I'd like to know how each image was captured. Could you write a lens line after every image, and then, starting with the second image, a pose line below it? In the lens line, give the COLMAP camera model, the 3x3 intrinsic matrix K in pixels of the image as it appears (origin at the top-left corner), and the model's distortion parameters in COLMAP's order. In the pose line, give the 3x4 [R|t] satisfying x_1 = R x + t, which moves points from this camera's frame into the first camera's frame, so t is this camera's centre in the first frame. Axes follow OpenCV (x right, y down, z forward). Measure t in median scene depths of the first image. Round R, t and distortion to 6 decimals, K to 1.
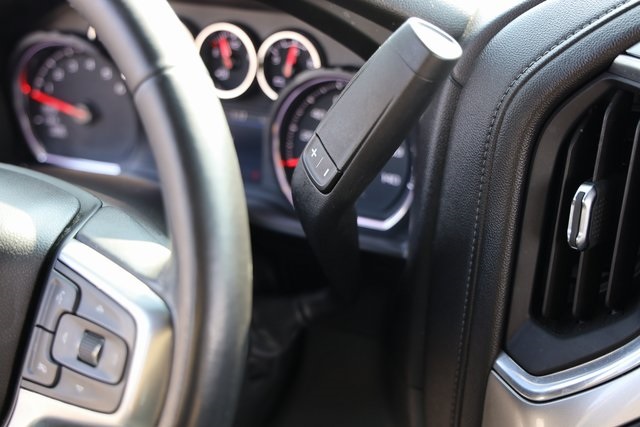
lens RADIAL K [[849.4, 0, 320.0], [0, 849.4, 213.5], [0, 0, 1]] dist [0.024157, 0.032498]
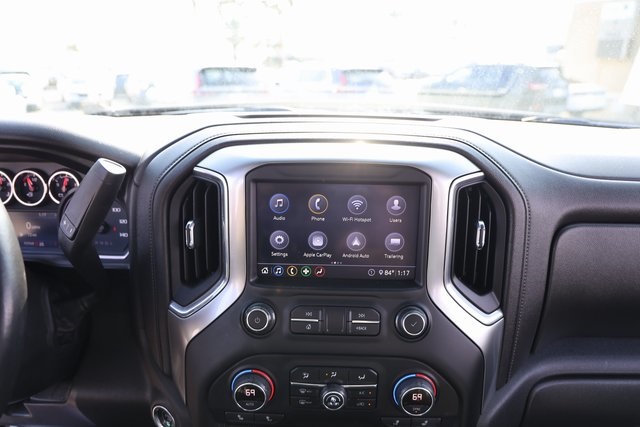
lens RADIAL K [[447.9, 0, 320.0], [0, 447.9, 213.5], [0, 0, 1]] dist [-0.045225, 0.001105]
pose [[0.915640, -0.117943, 0.384309, 0.145075], [0.157090, 0.984957, -0.071997, 0.080701], [-0.370036, 0.126294, 0.920393, -0.252717]]
